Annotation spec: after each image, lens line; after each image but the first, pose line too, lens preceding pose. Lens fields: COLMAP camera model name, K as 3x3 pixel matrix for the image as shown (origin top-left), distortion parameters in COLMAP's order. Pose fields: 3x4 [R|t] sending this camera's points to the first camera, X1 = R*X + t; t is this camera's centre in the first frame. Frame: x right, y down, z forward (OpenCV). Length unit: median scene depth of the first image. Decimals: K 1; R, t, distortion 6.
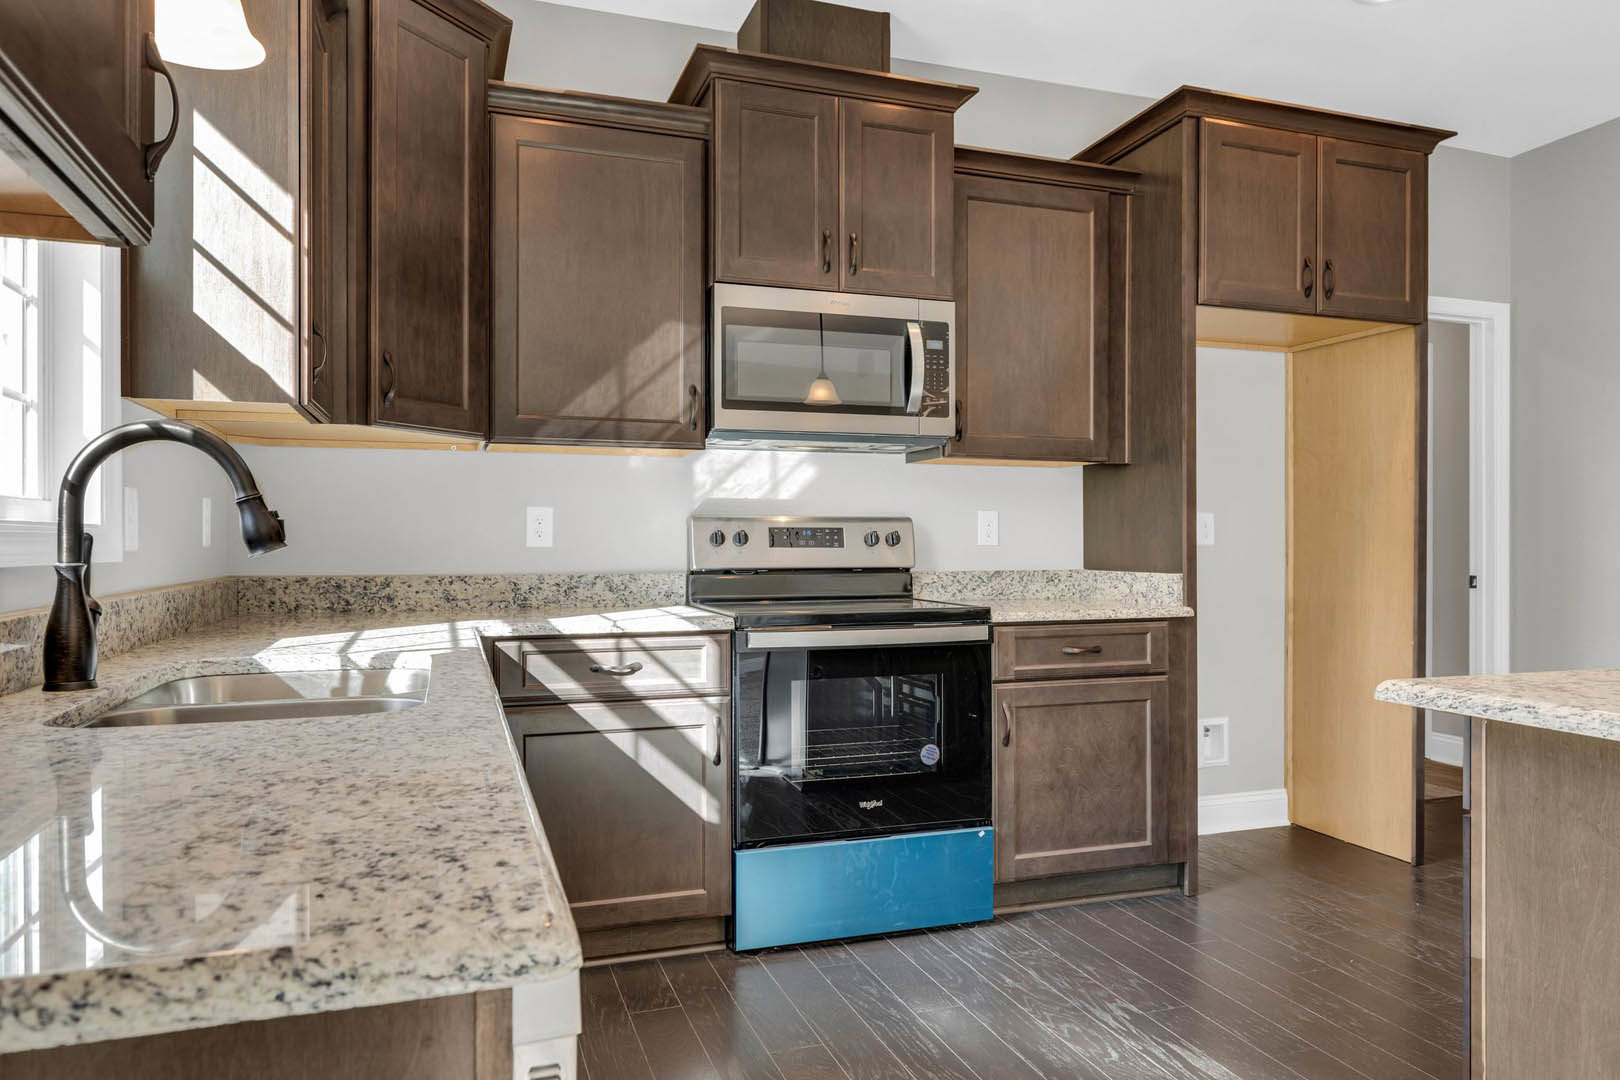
lens RADIAL K [[1112.1, 0, 819.3], [0, 1112.1, 539.3], [0, 0, 1]] dist [0.000646, 0.000123]
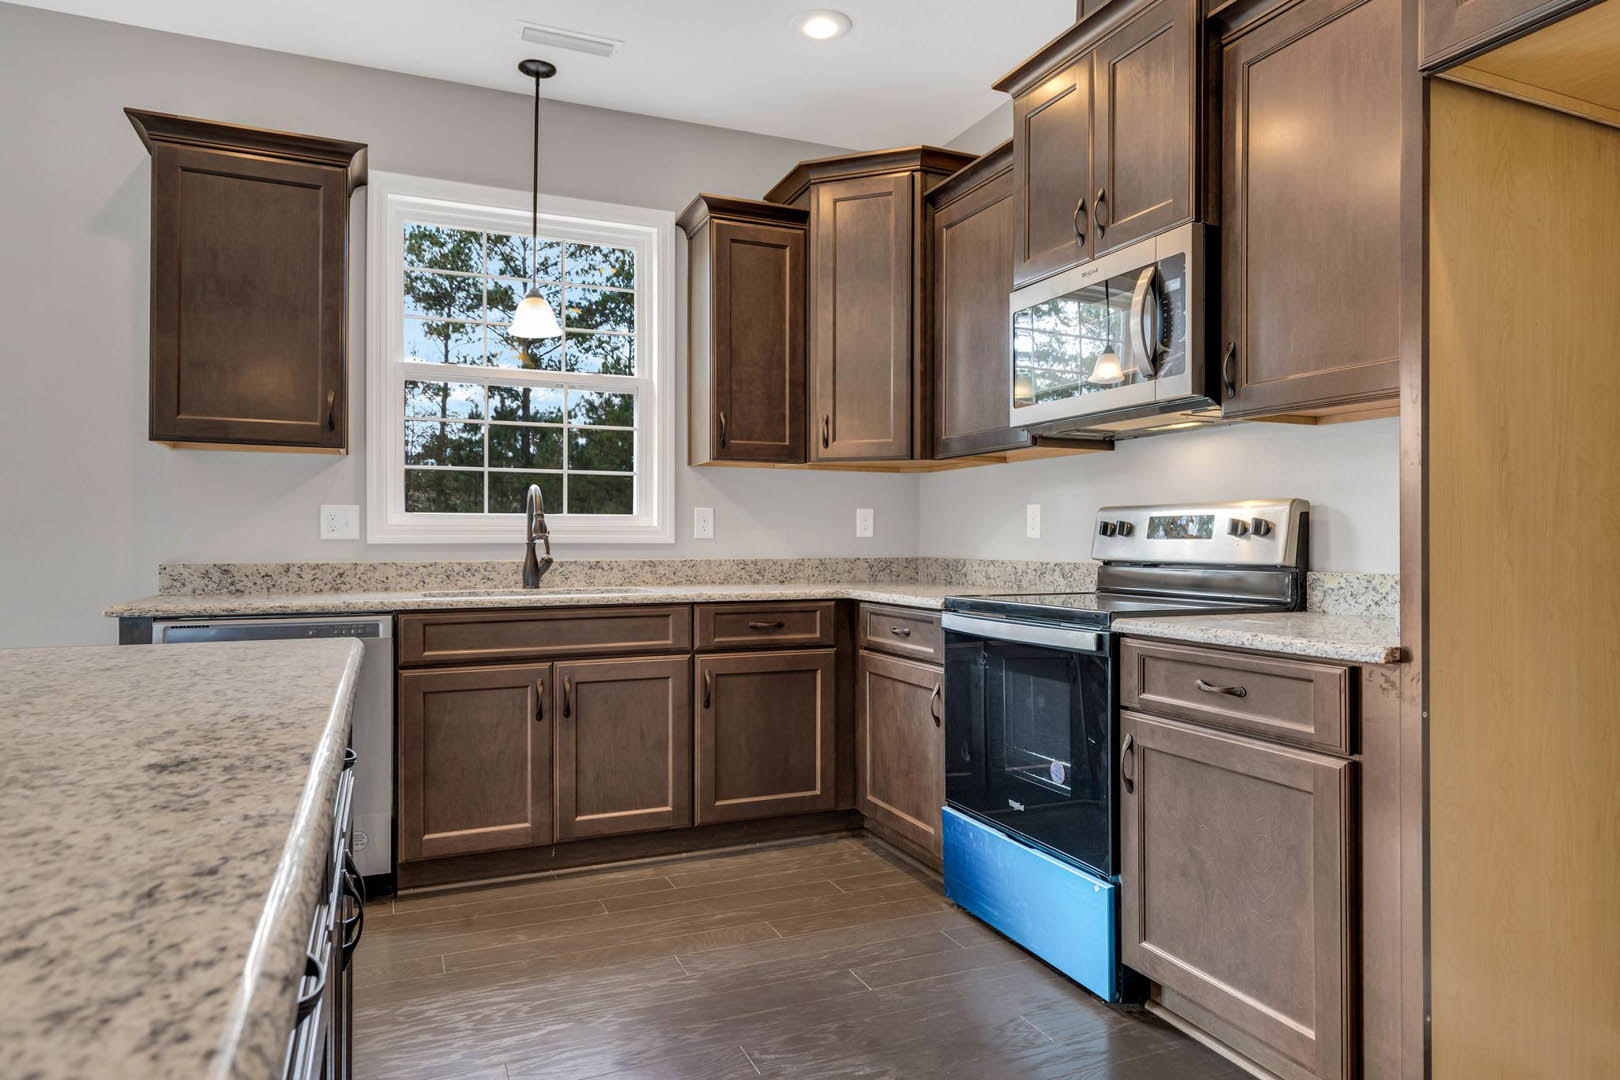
lens RADIAL K [[1004.3, 0, 826.8], [0, 1004.3, 540.1], [0, 0, 1]] dist [0.006663, -0.006497]
pose [[0.071687, 0.001010, -0.997427, 0.863338], [0.000945, 0.999999, 0.001081, 0.008129], [0.997427, -0.001020, 0.071686, 0.745171]]
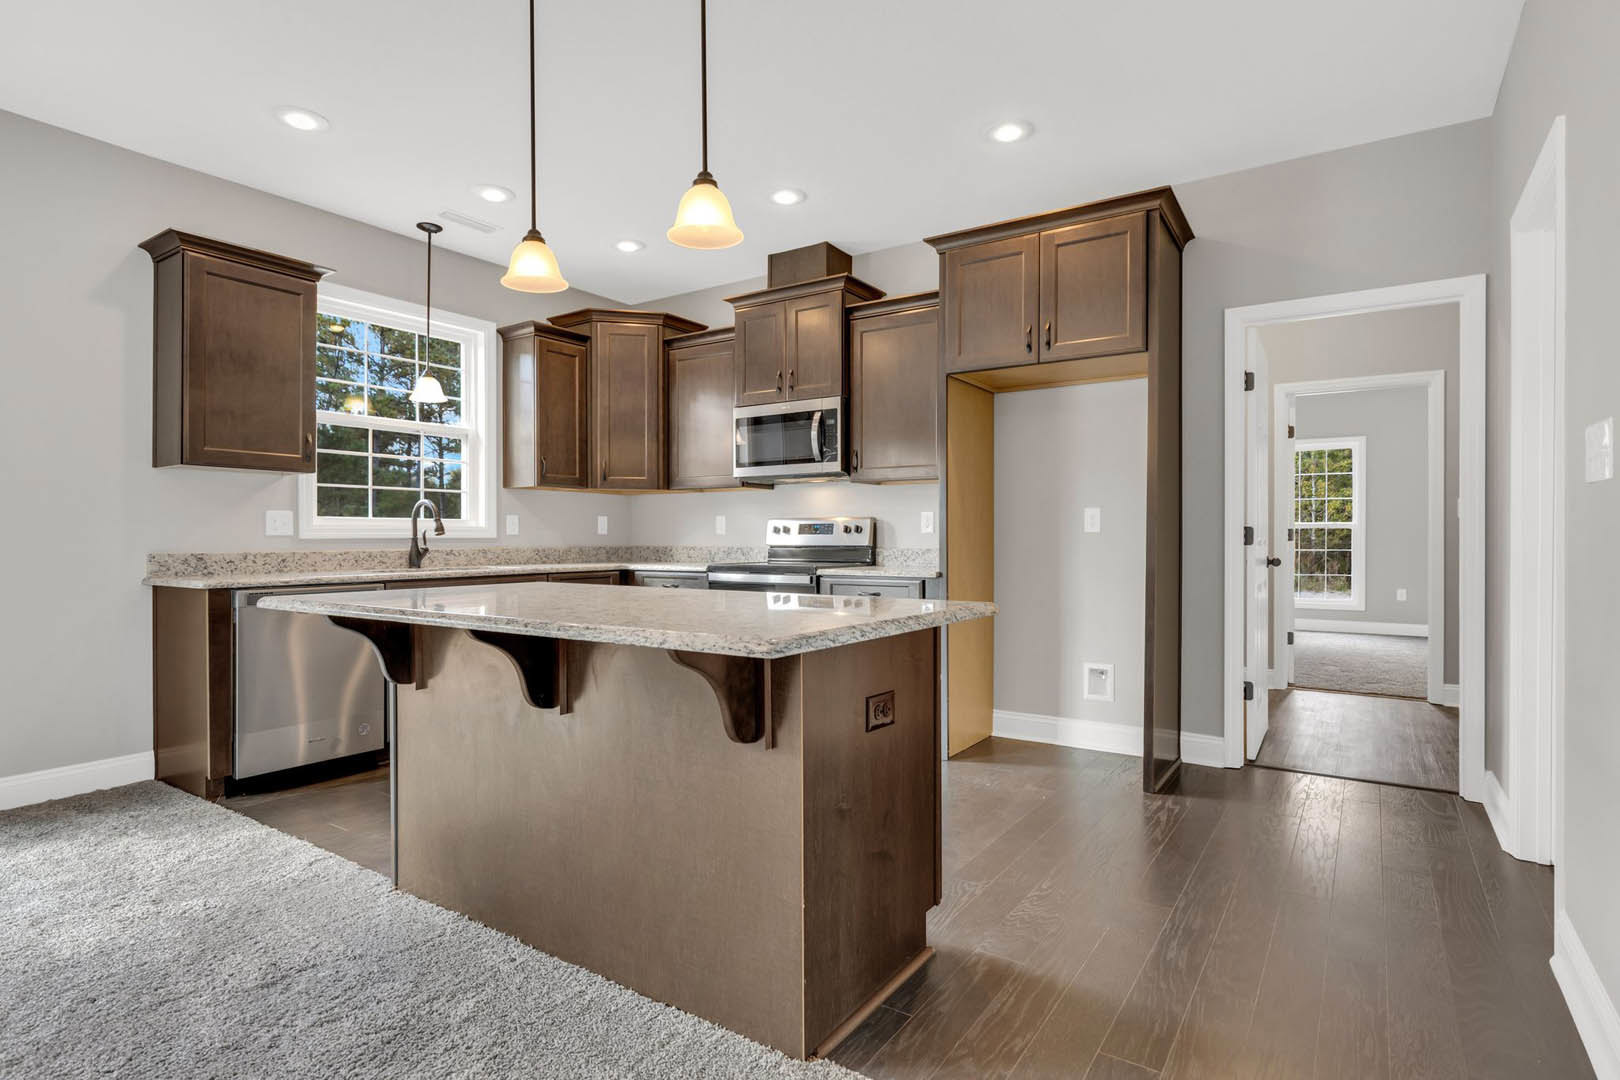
lens RADIAL K [[829.6, 0, 823.5], [0, 829.6, 538.1], [0, 0, 1]] dist [0.003113, -0.000325]
pose [[0.596066, 0.000558, -0.802935, 1.256051], [0.002588, 0.999993, 0.002616, 0.010820], [0.802931, -0.003637, 0.596061, 0.199779]]
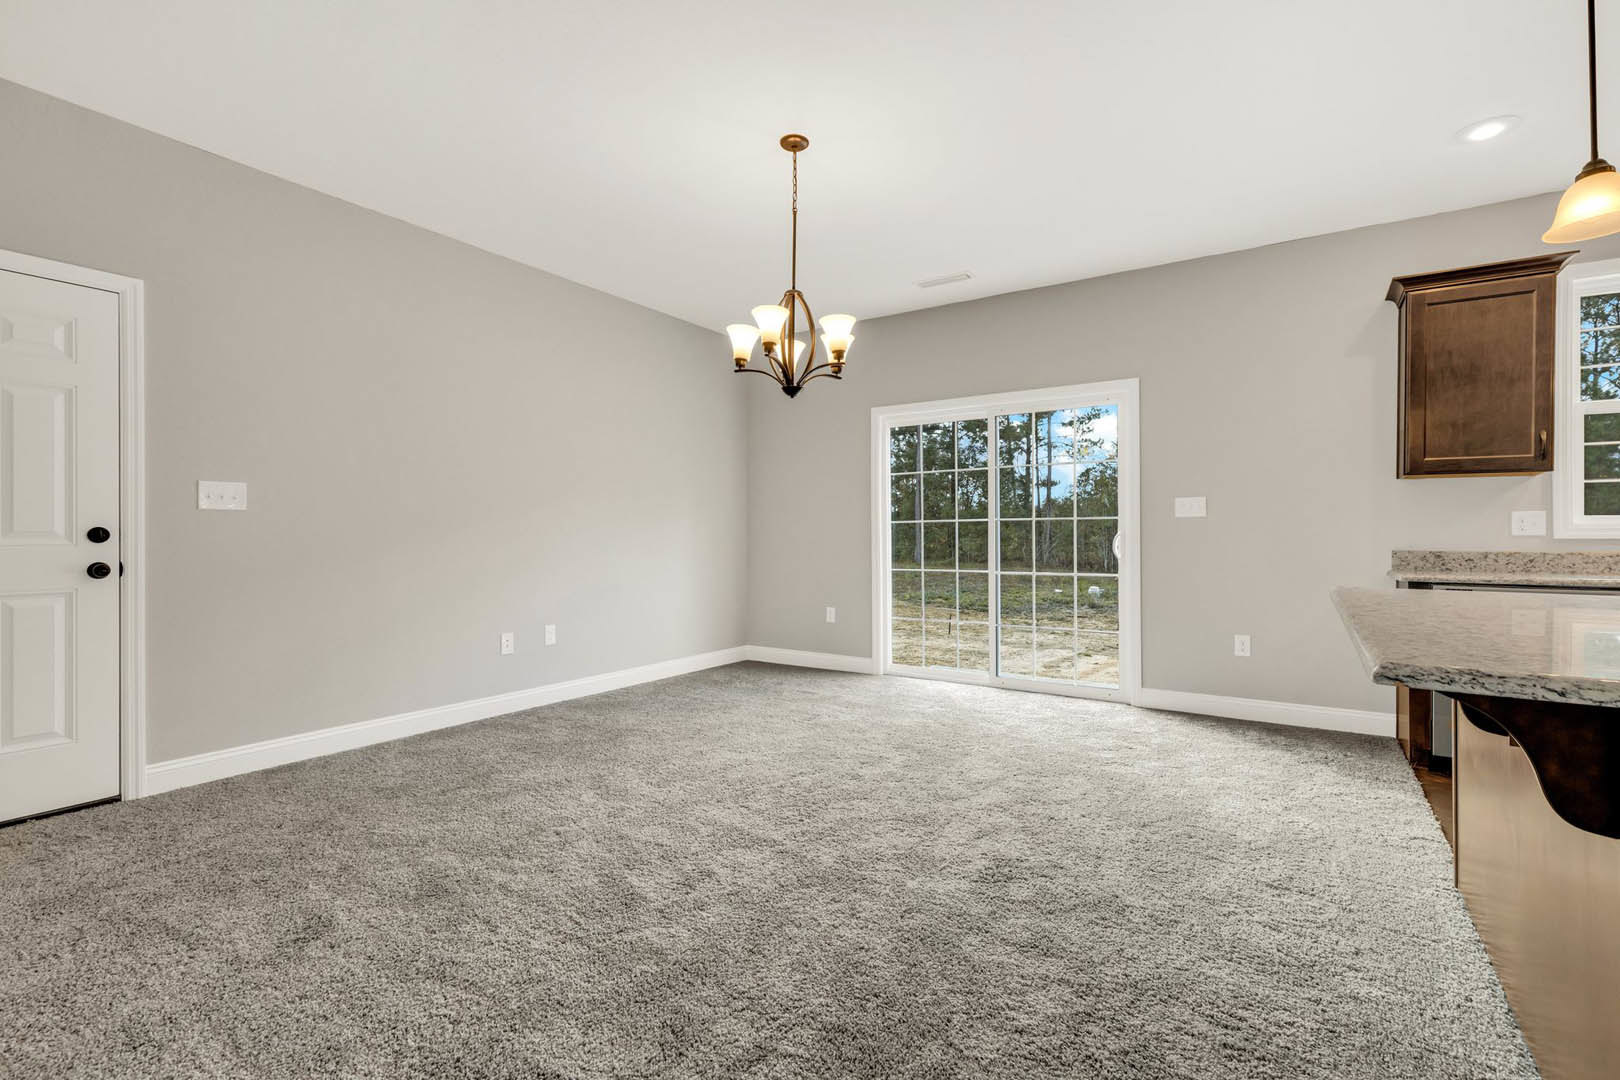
lens RADIAL K [[724.9, 0, 821.3], [0, 724.9, 533.8], [0, 0, 1]] dist [0.002833, 0.001276]
pose [[-0.799603, -0.003621, -0.600519, 1.274104], [-0.001844, 0.999992, -0.003575, 0.011179], [0.600527, -0.001752, -0.799603, 0.533844]]
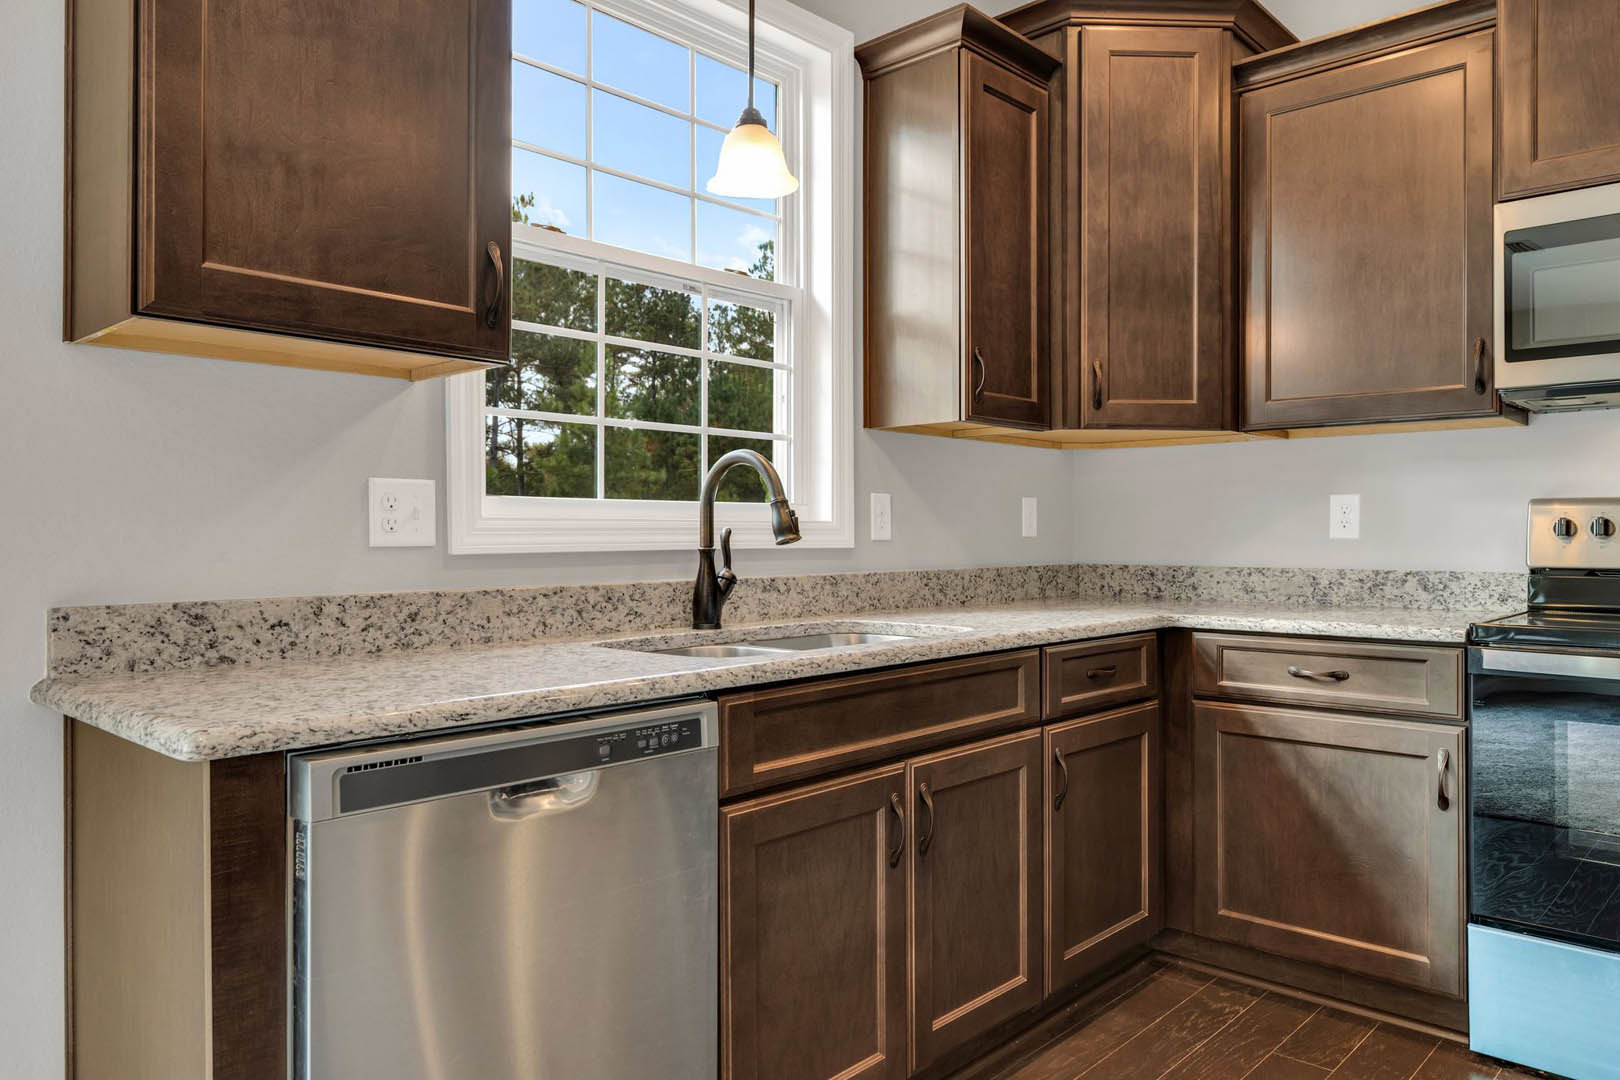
lens RADIAL K [[1112.1, 0, 826.6], [0, 1112.1, 536.4], [0, 0, 1]] dist [0.000646, 0.000123]
pose [[0.465580, 0.002088, -0.885003, 0.381447], [0.002501, 0.999990, 0.003675, 0.000678], [0.885002, -0.003925, 0.465570, 0.210814]]
